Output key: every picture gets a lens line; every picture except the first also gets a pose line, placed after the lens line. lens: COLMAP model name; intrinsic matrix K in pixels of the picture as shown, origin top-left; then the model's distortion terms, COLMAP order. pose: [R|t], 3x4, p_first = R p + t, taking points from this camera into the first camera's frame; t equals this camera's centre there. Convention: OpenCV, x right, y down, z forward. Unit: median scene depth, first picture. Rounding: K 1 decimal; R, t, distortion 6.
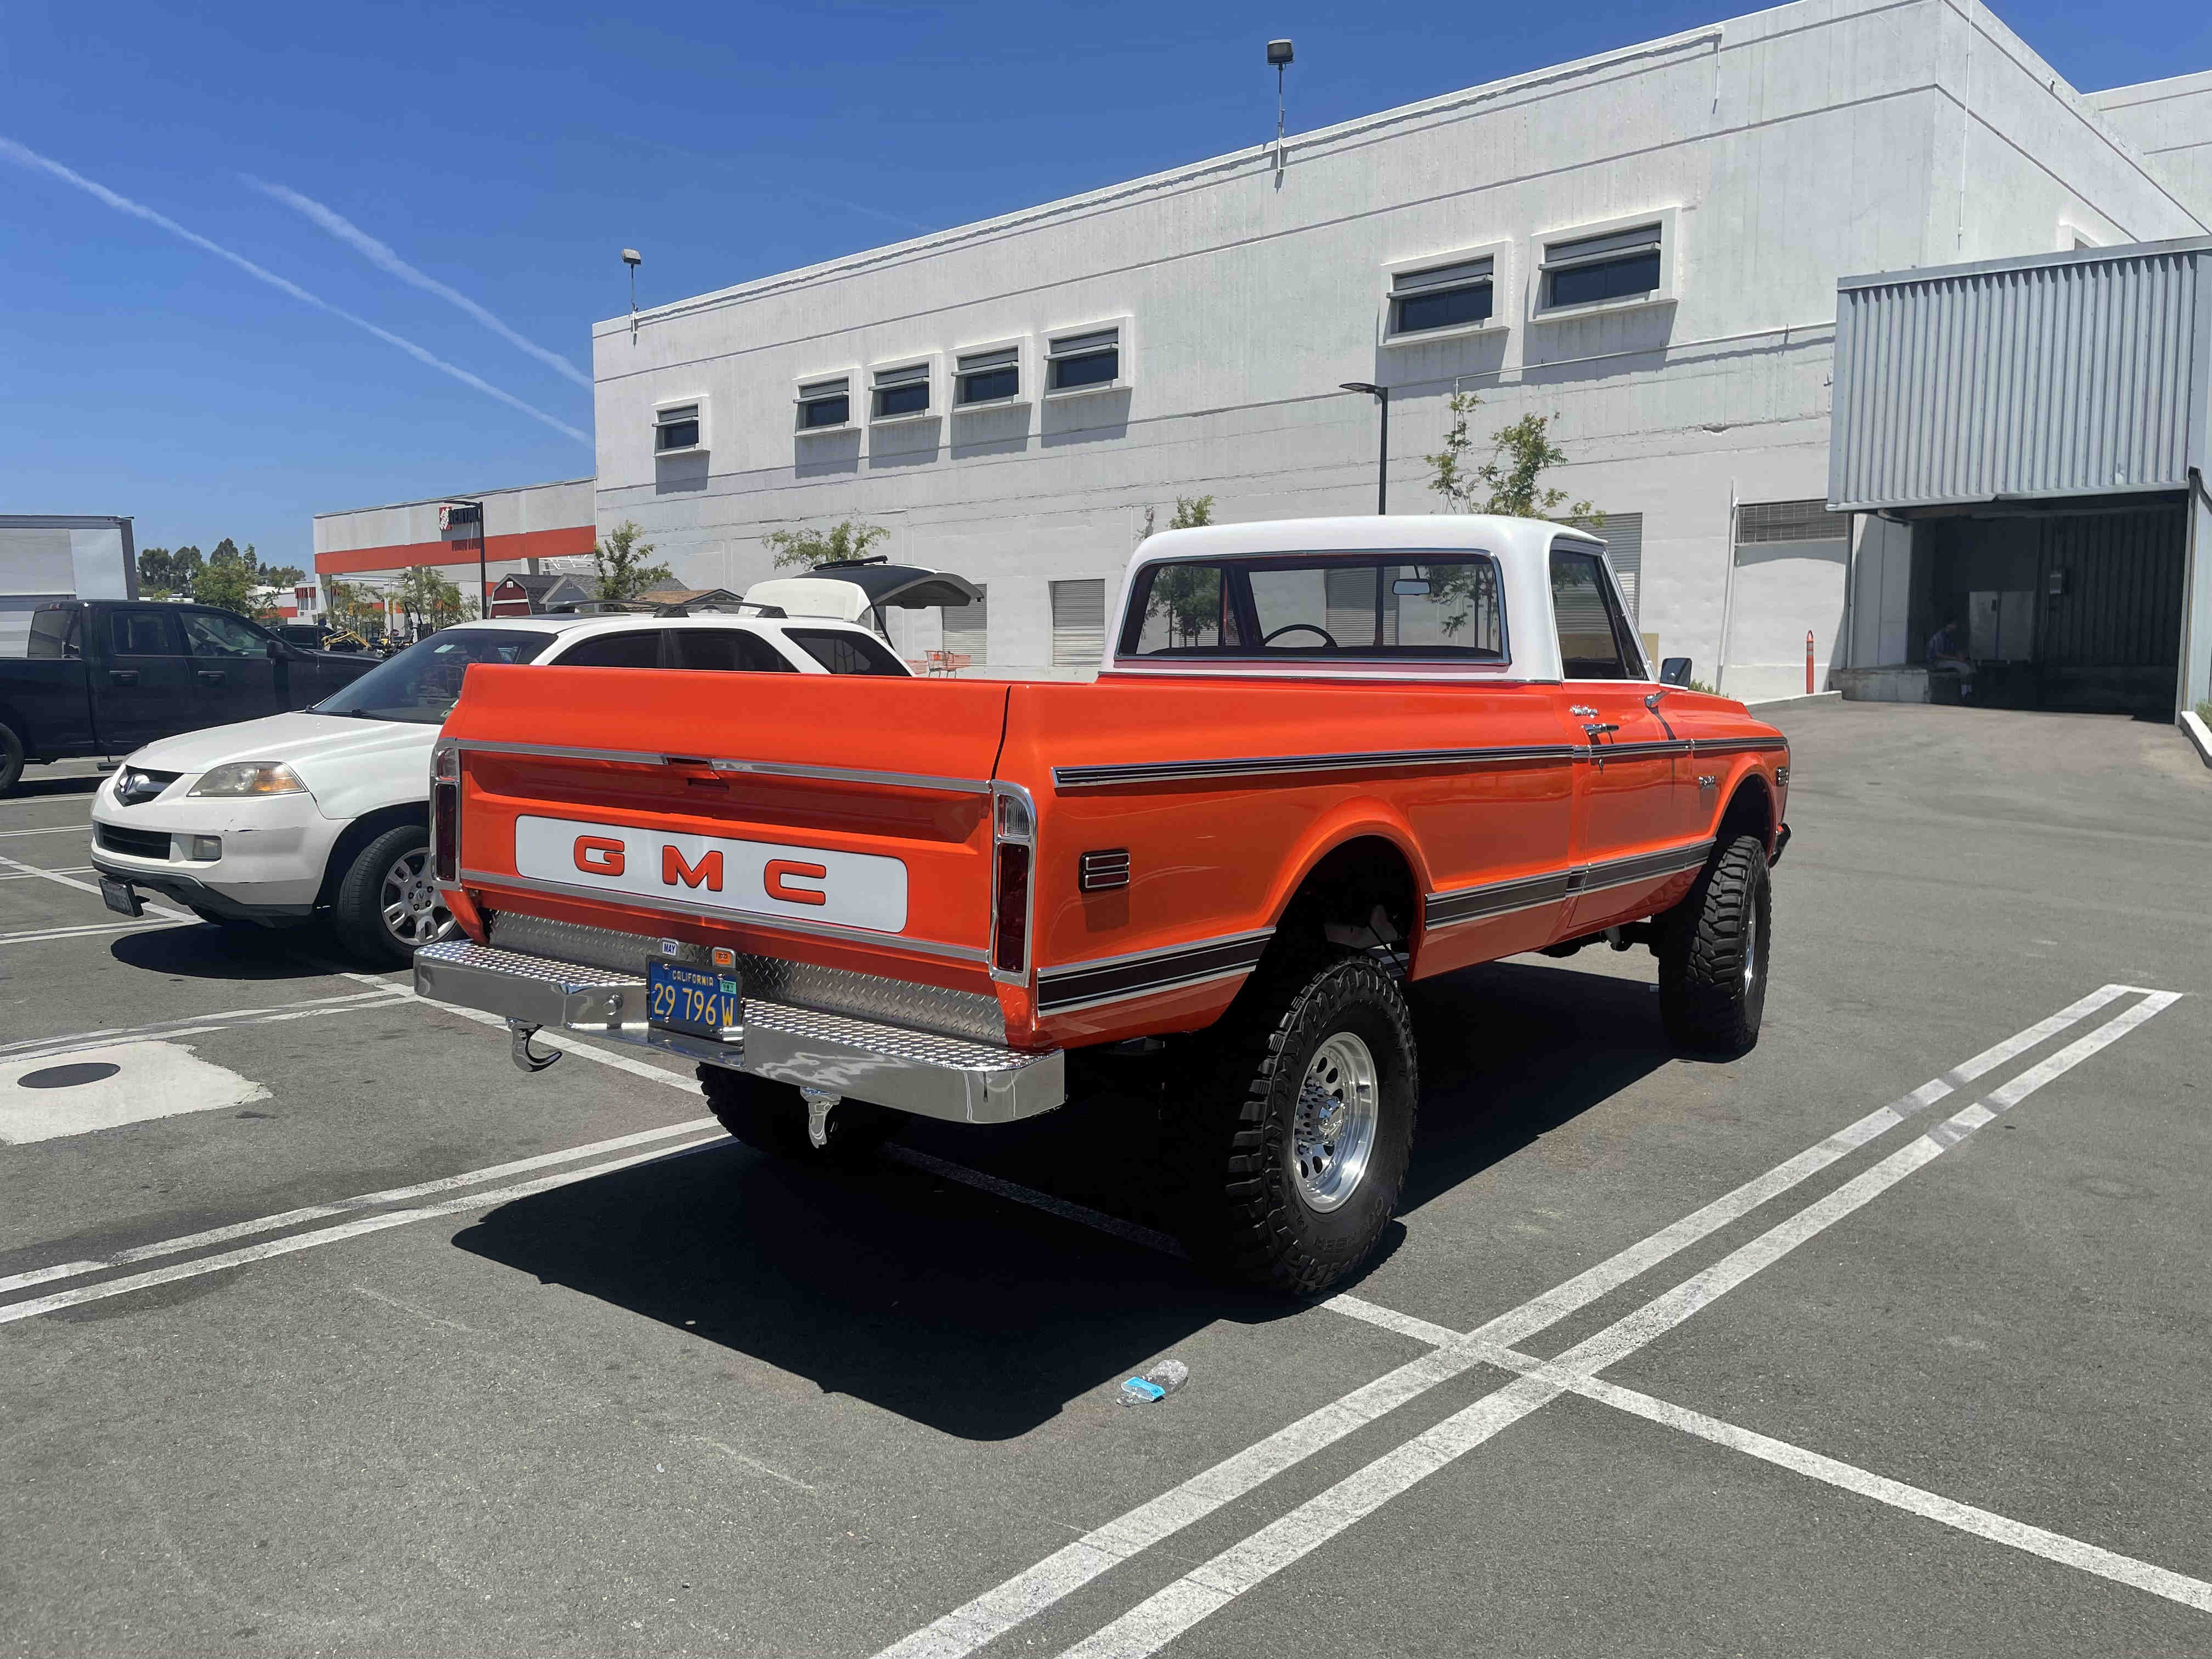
lens RADIAL K [[1663.0, 0, 1106.0], [0, 1663.0, 829.5], [0, 0, 1]] dist [0.060062, -0.000789]
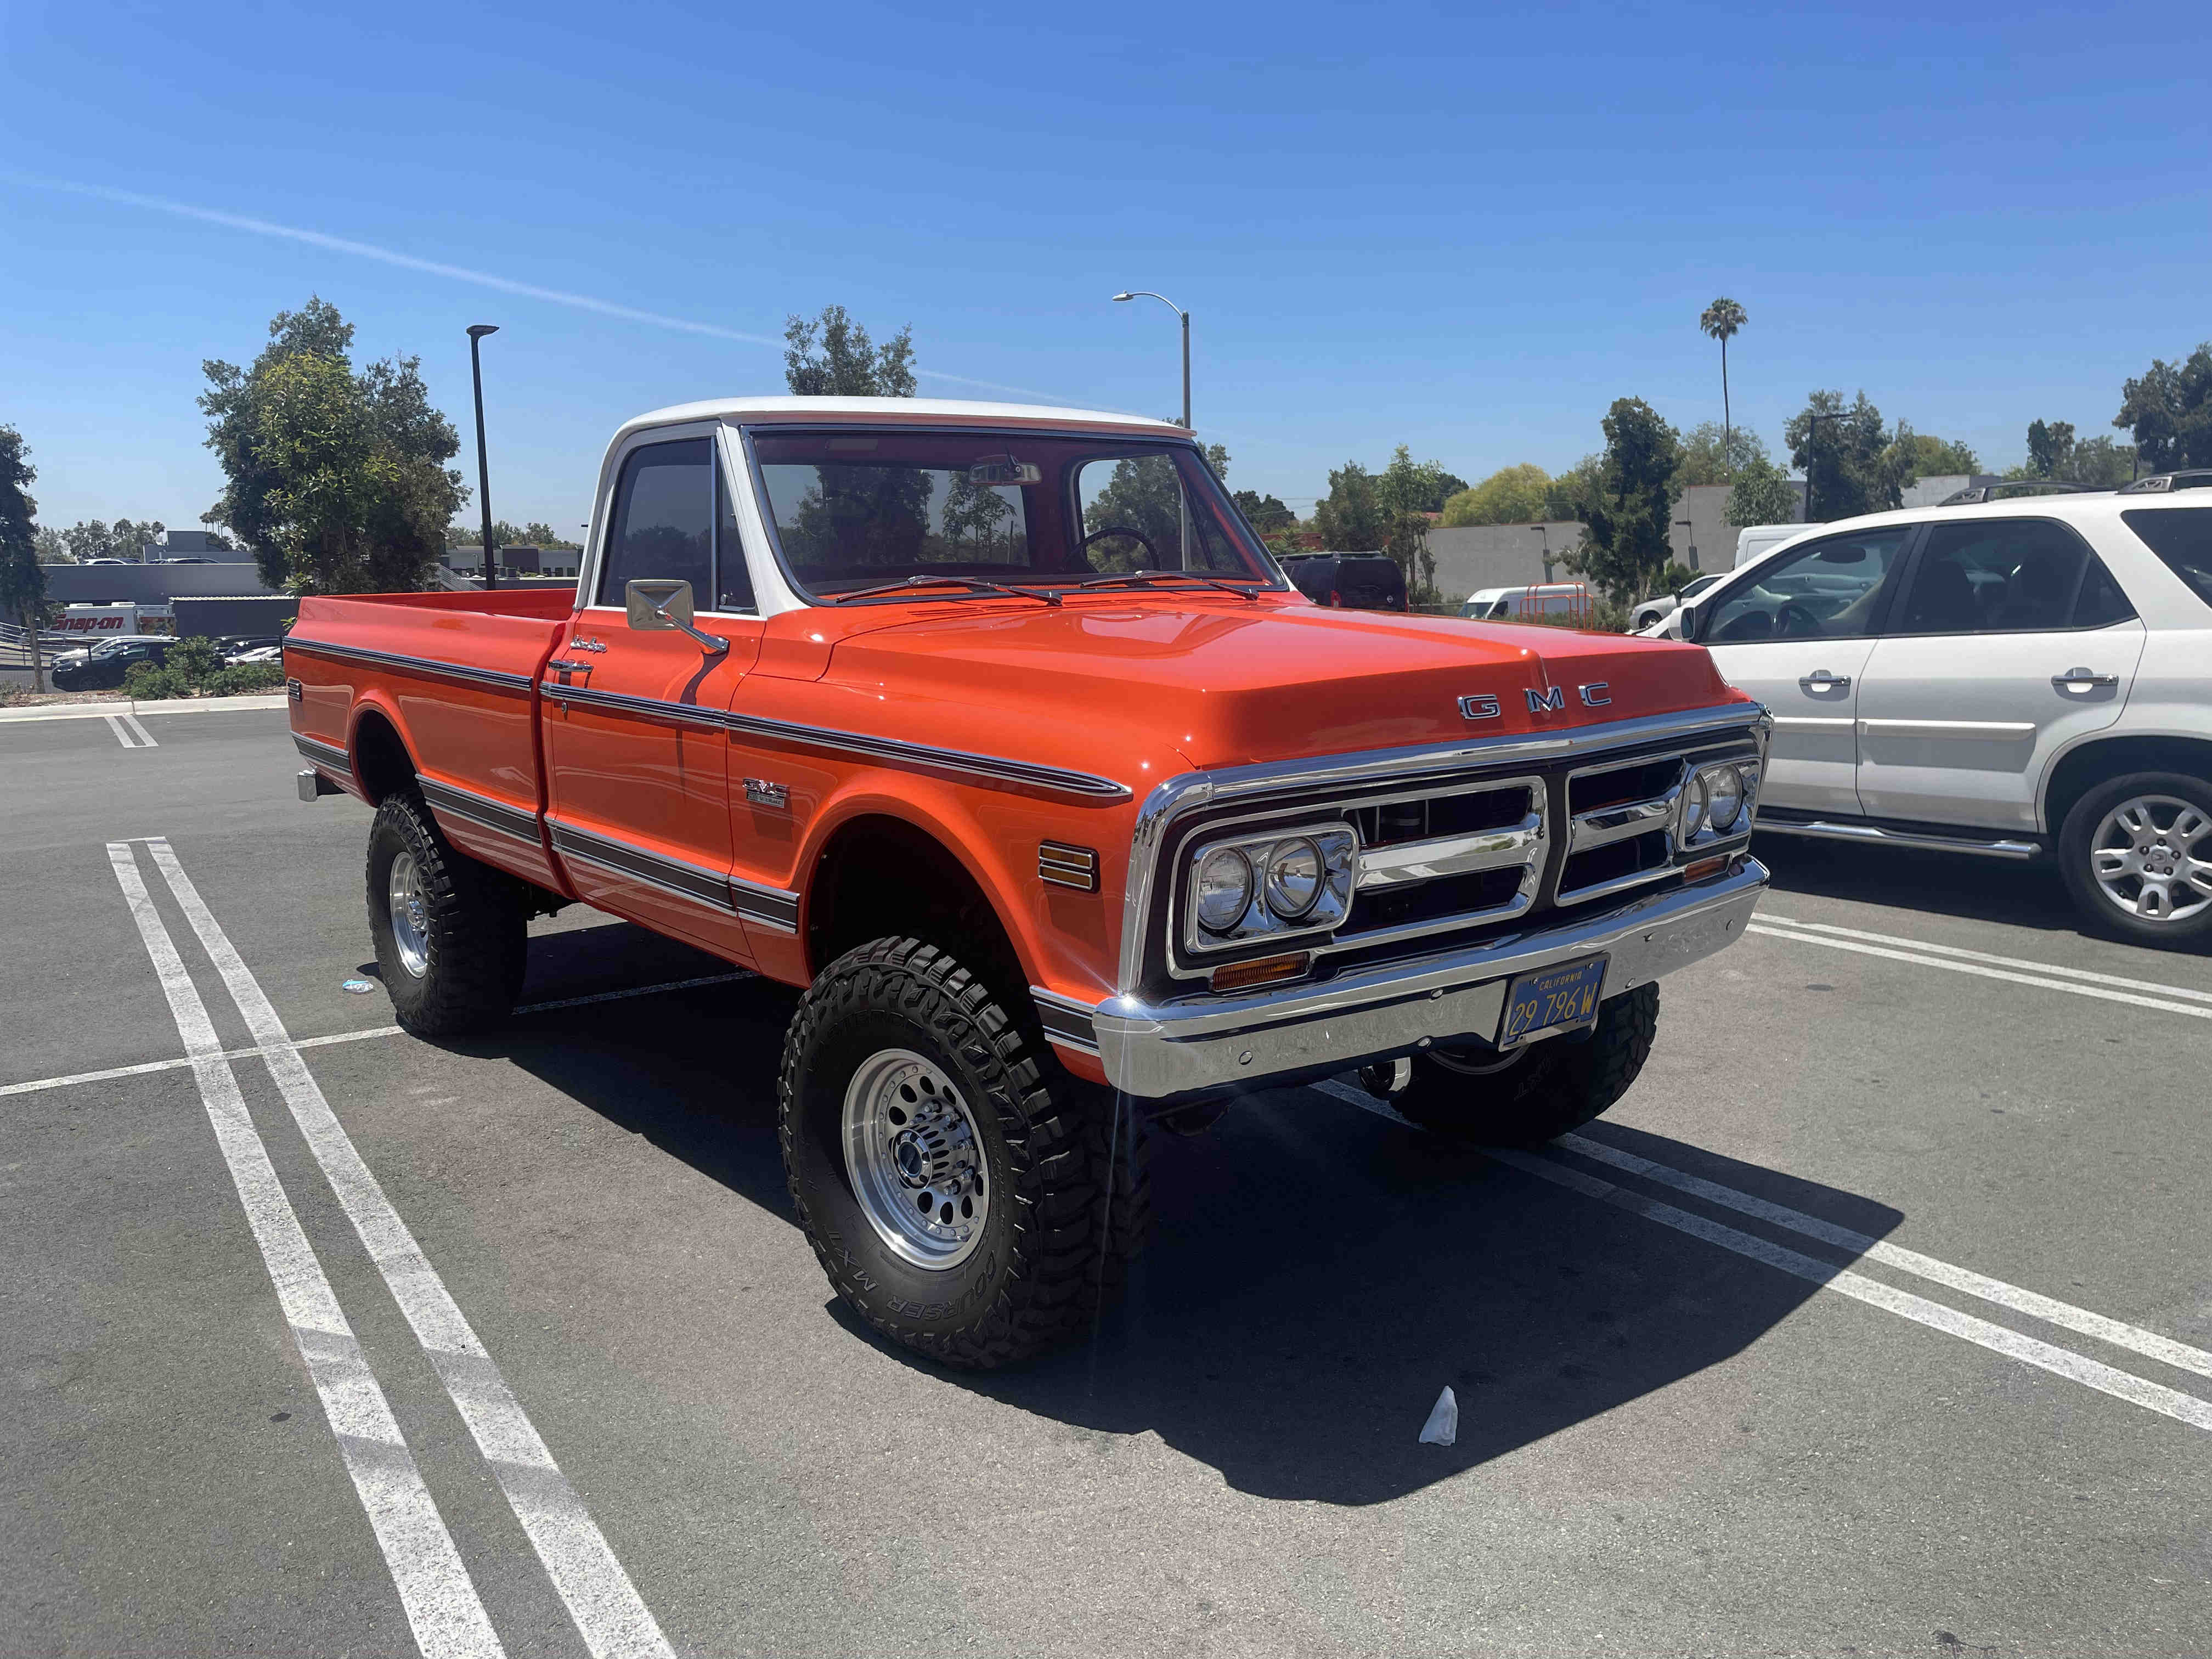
lens RADIAL K [[1706.6, 0, 1094.1], [0, 1706.6, 819.3], [0, 0, 1]] dist [0.044014, -0.003430]
pose [[-0.246851, 0.147112, -0.957822, 1.856058], [-0.088703, 0.980830, 0.173506, -0.275106], [0.964985, 0.127792, -0.229070, 2.549301]]
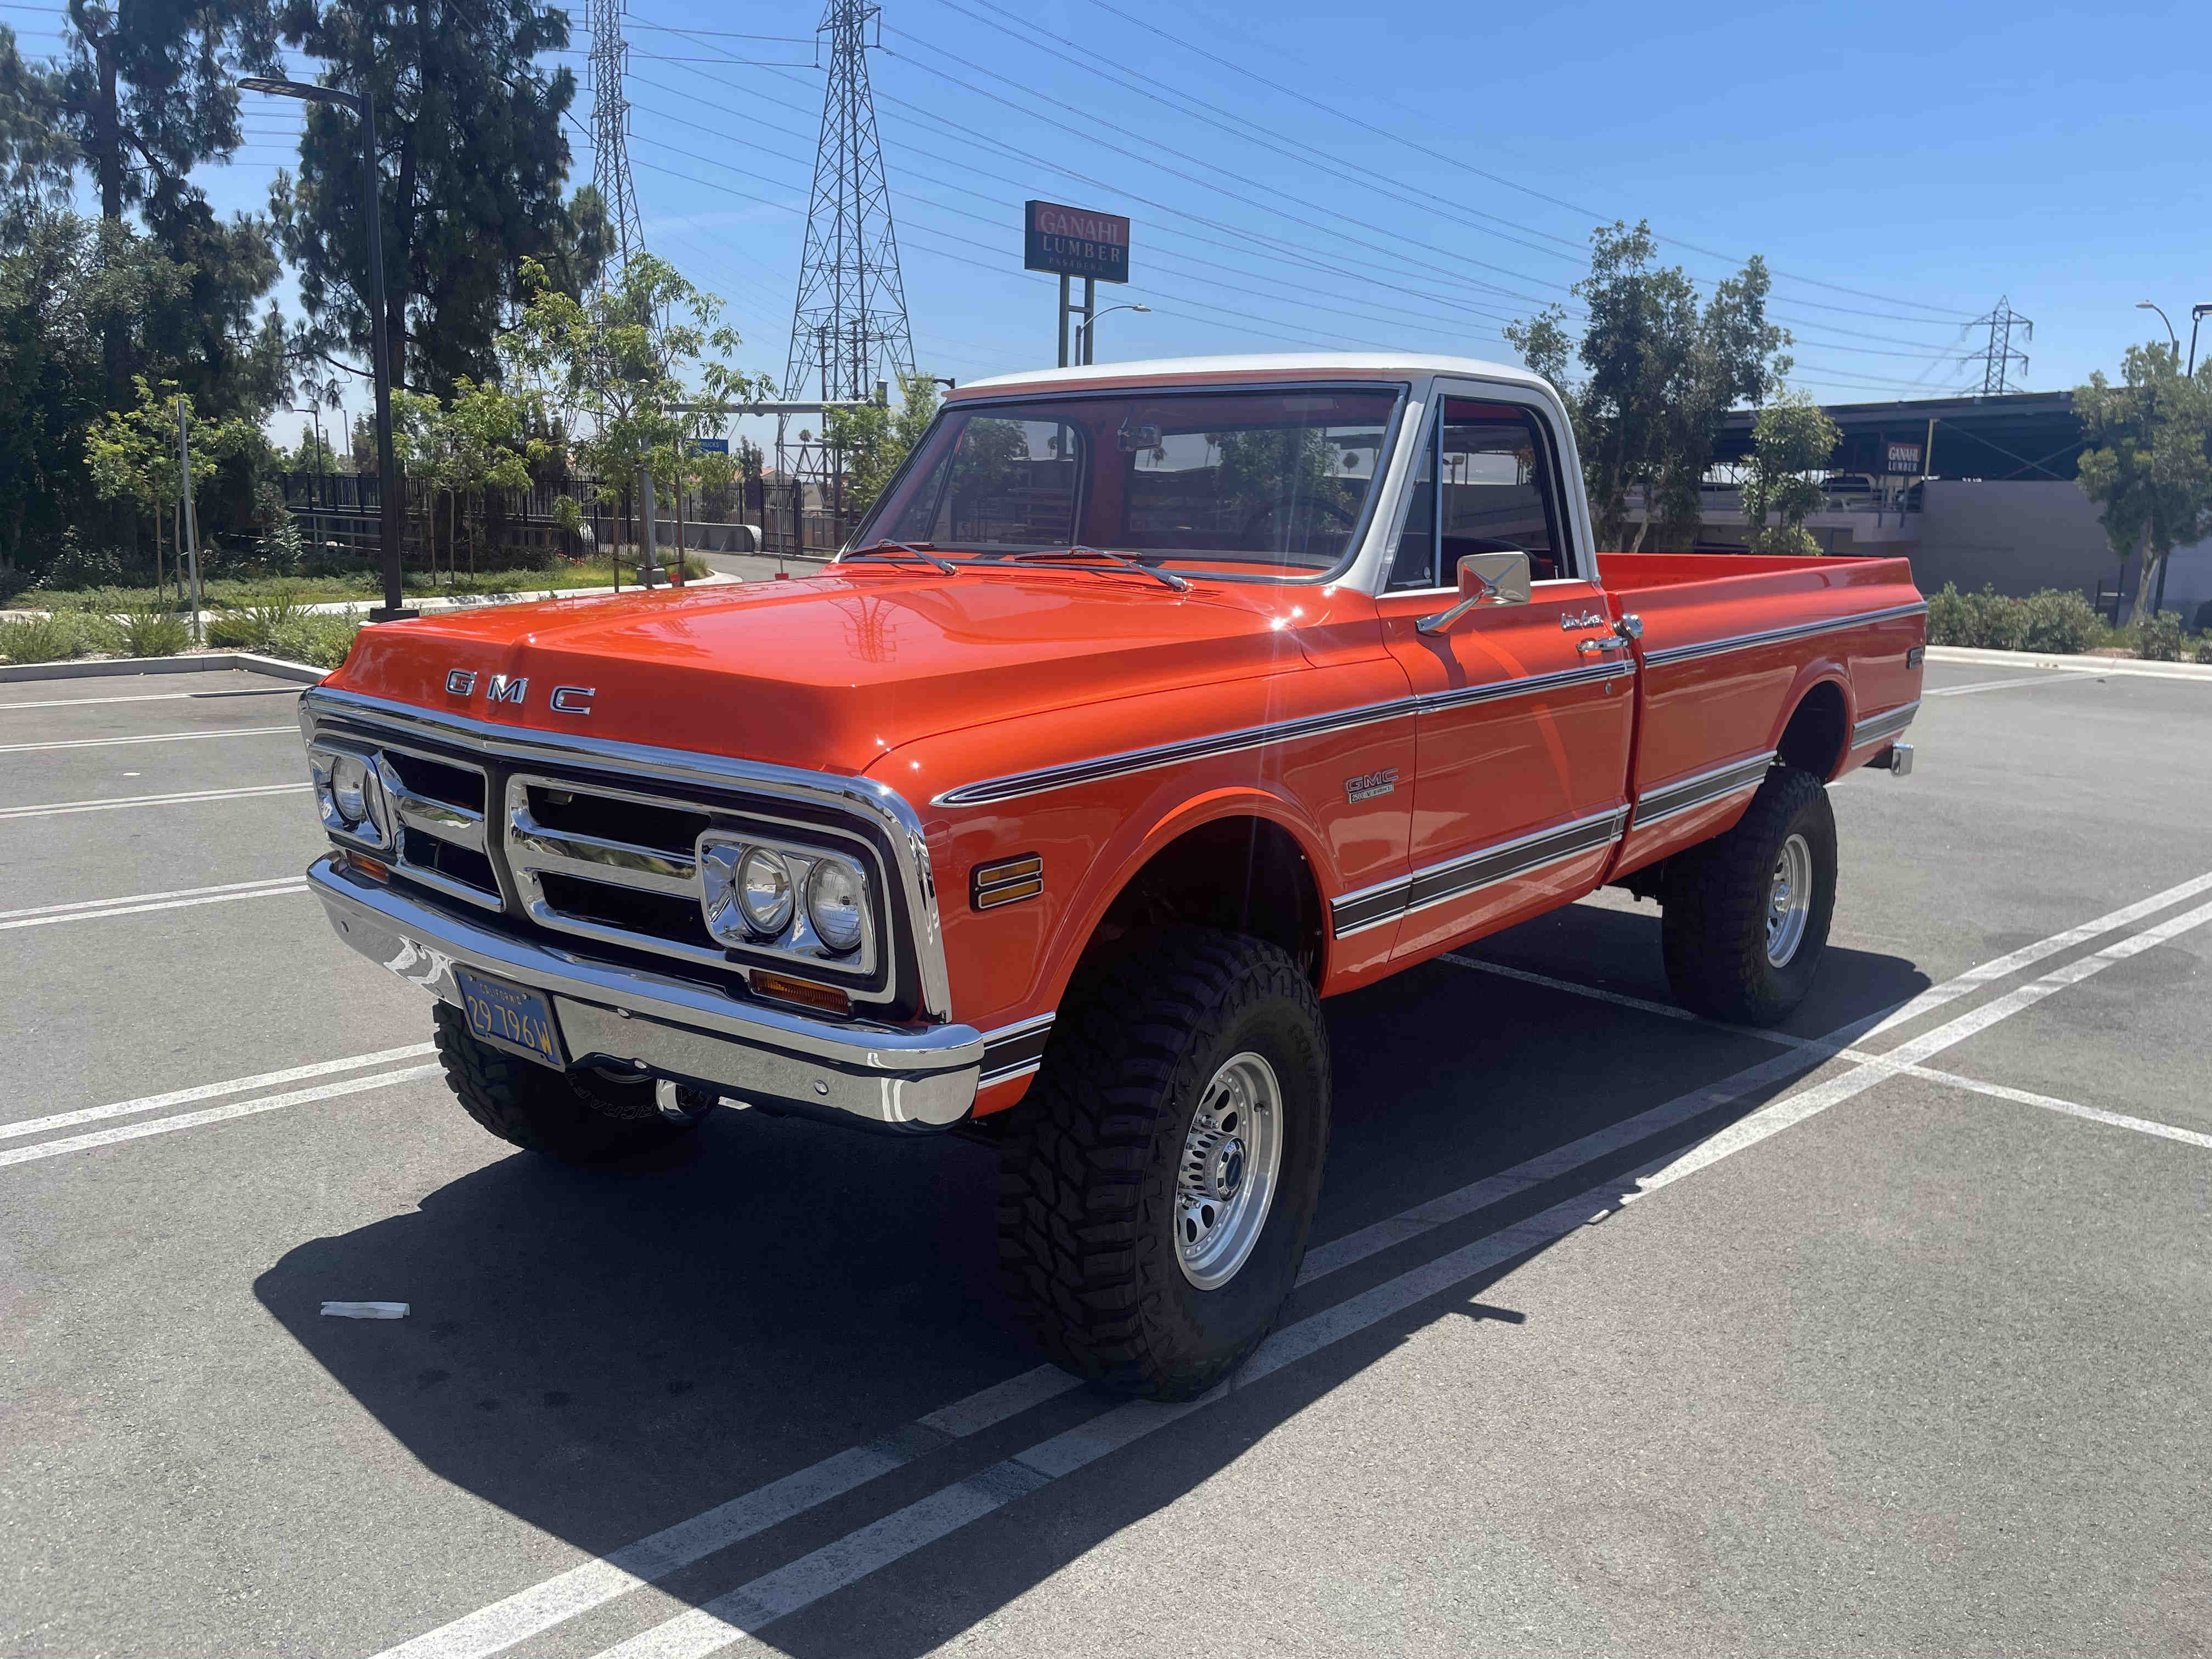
lens RADIAL K [[1706.6, 0, 1094.1], [0, 1706.6, 819.3], [0, 0, 1]] dist [0.044014, -0.003430]
pose [[-0.997856, -0.049655, 0.042631, 0.634313], [-0.035144, 0.956081, 0.290988, -0.390793], [-0.055207, 0.288865, -0.955777, 3.344388]]
